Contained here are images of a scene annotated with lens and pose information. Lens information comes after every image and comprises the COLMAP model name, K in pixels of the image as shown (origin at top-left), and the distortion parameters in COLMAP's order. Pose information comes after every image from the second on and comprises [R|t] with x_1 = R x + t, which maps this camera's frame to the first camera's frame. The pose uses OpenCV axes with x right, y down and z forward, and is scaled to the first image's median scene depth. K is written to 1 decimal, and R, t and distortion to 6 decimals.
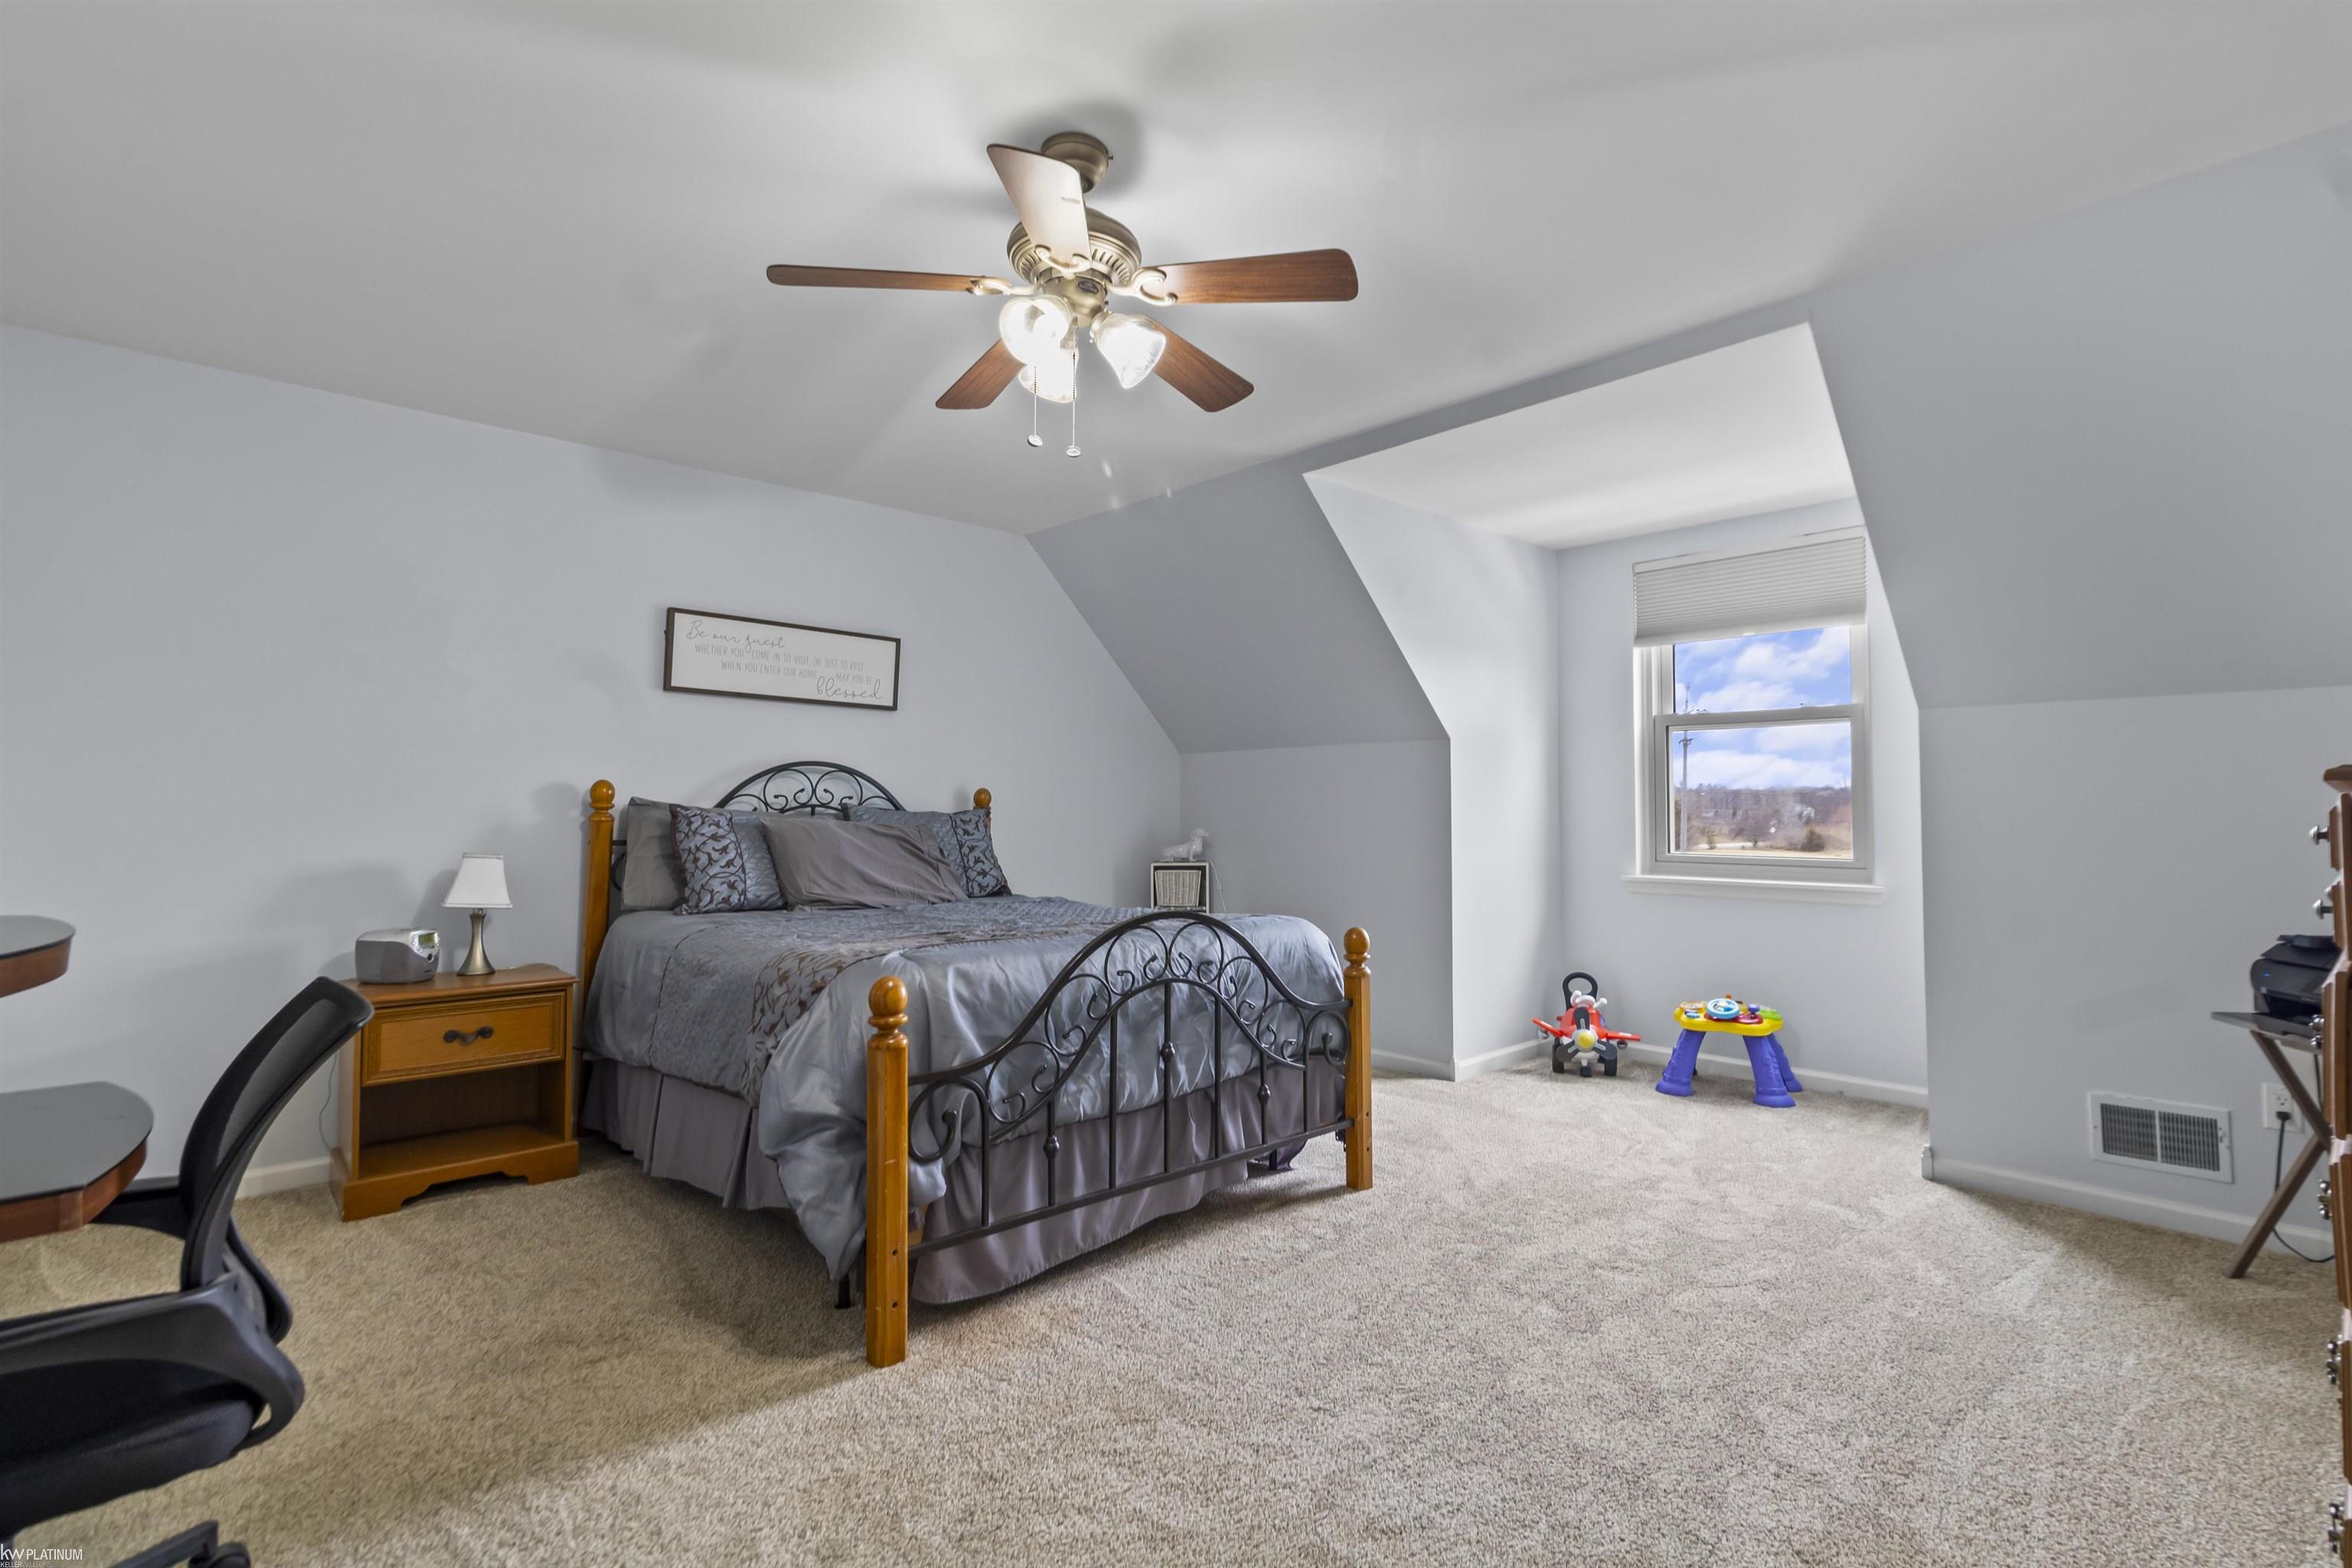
lens RADIAL K [[1104.1, 0, 1212.9], [0, 1104.1, 773.9], [0, 0, 1]] dist [-0.000276, -0.000042]
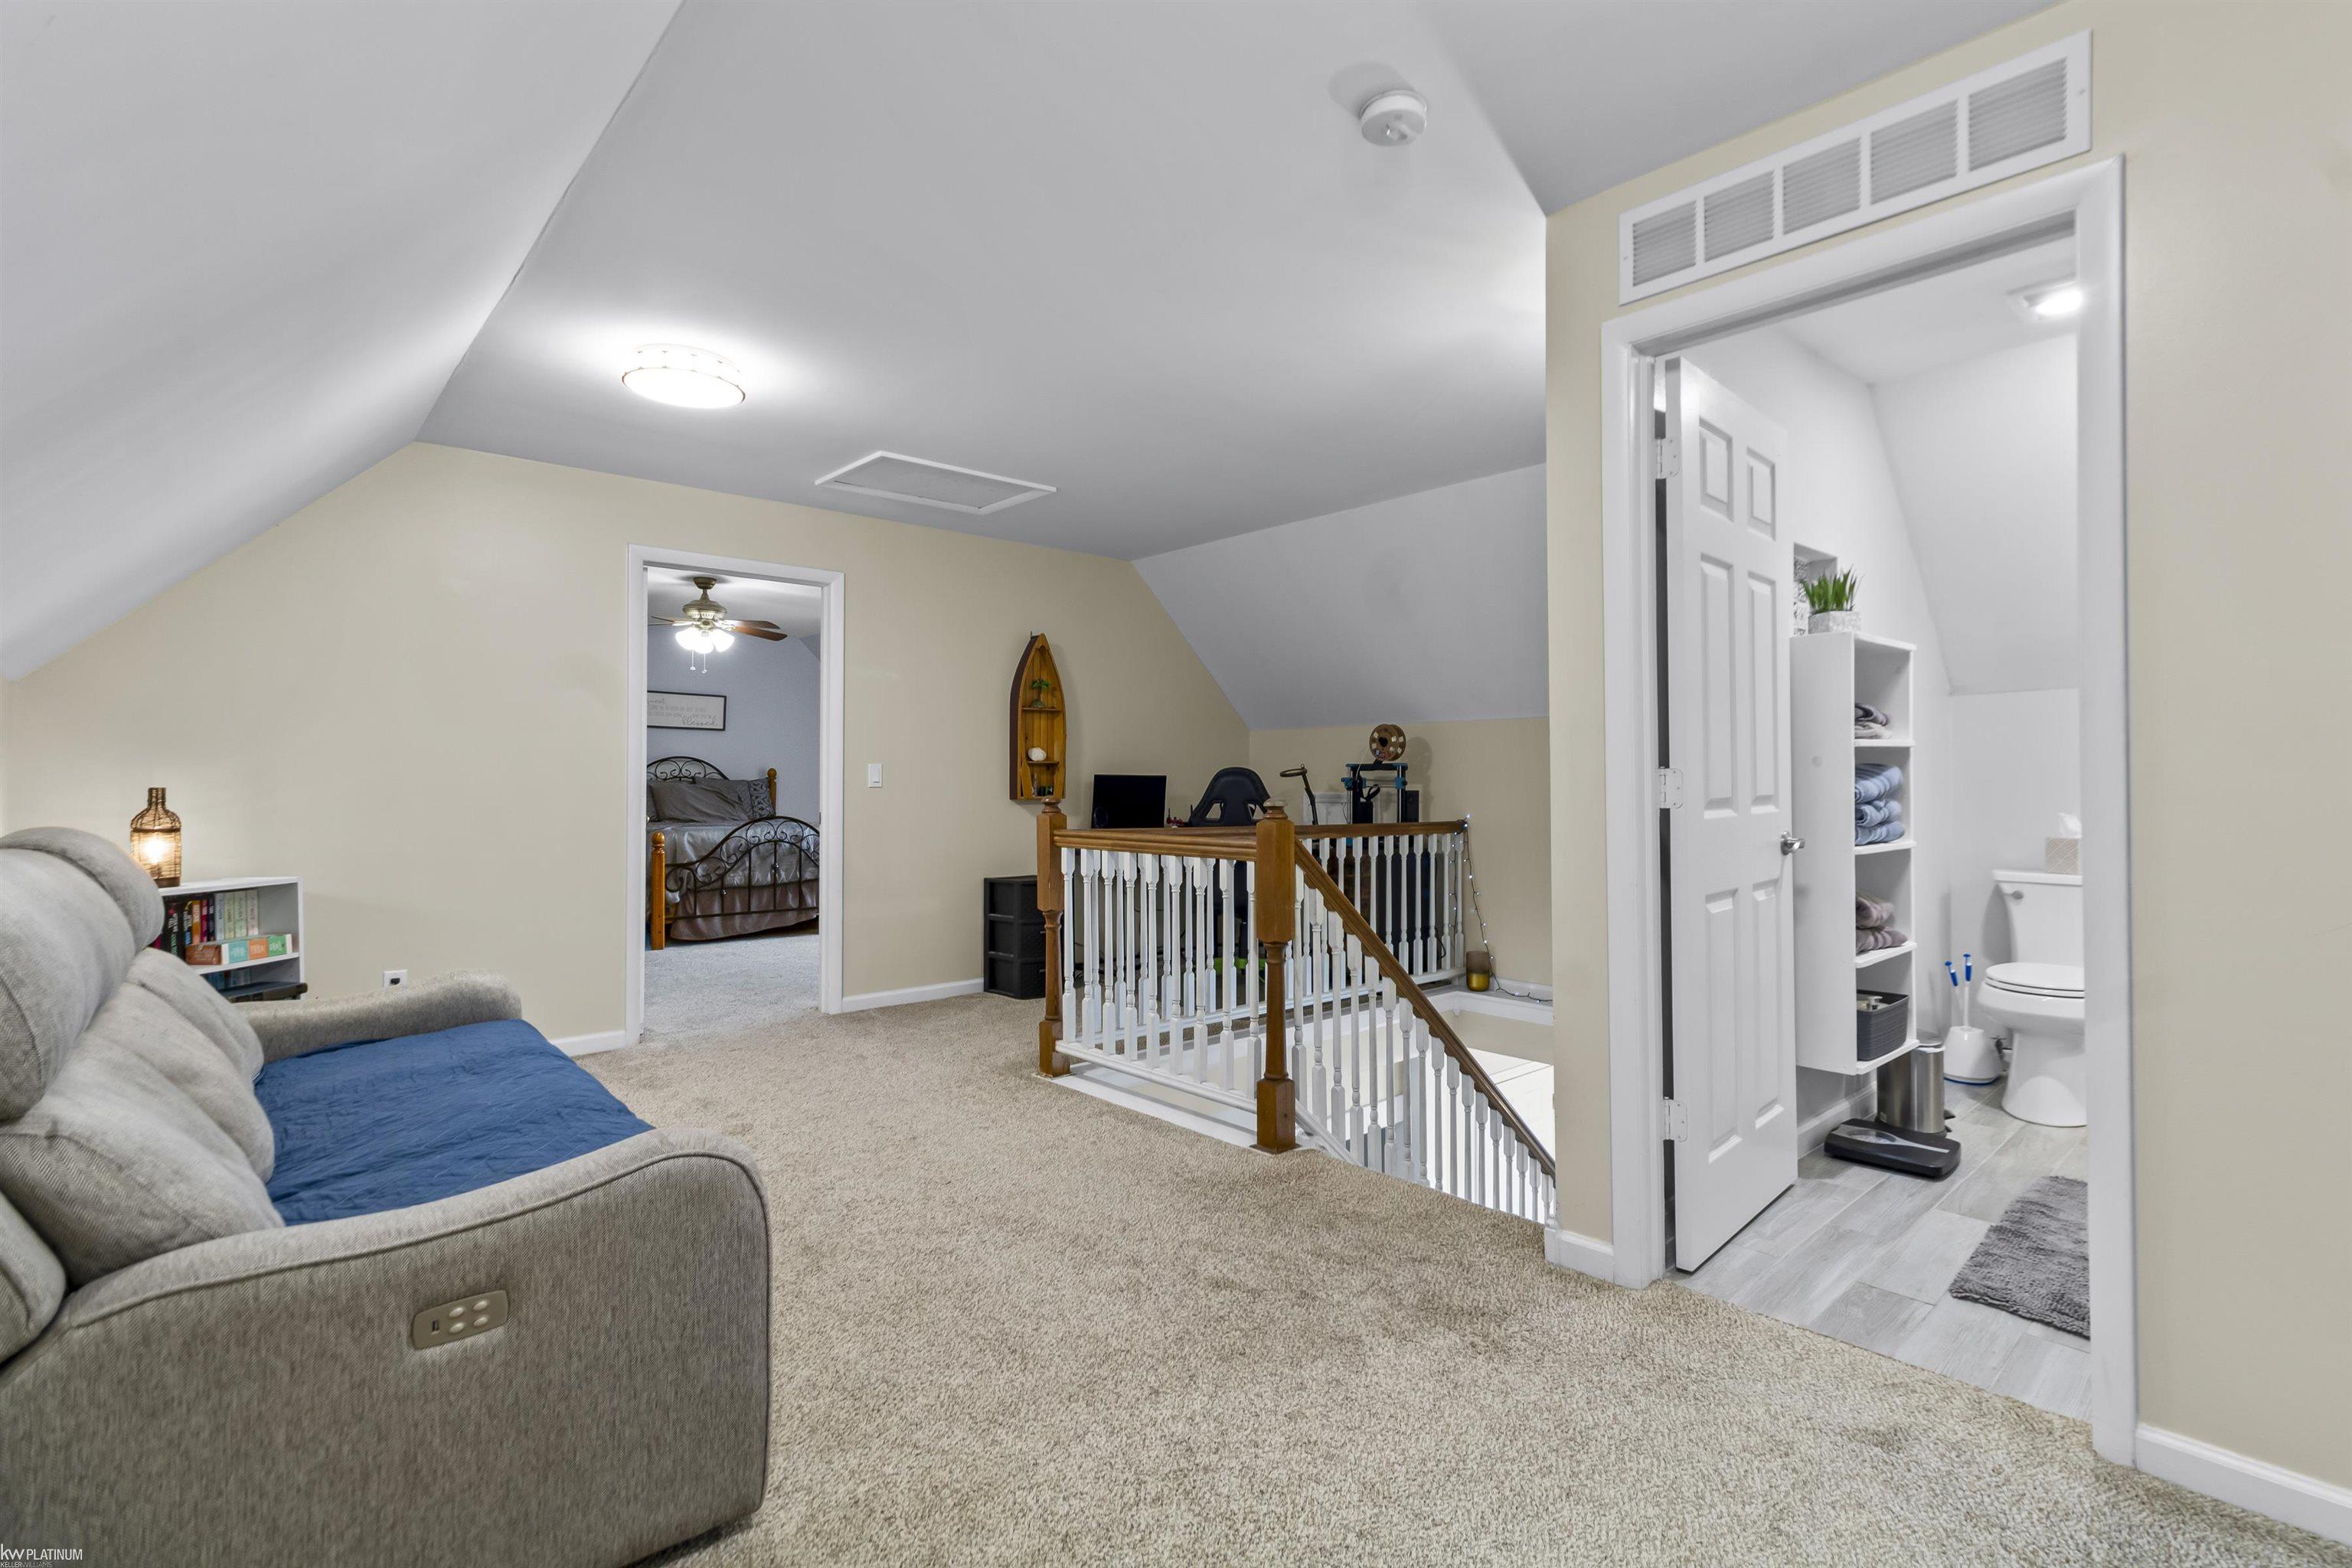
lens RADIAL K [[1104.1, 0, 1212.9], [0, 1104.1, 773.9], [0, 0, 1]] dist [-0.000276, -0.000042]
pose [[0.999721, -0.004906, -0.023109, 1.201616], [0.005609, 0.999520, 0.030475, -0.062246], [0.022948, -0.030596, 0.999268, -1.861225]]
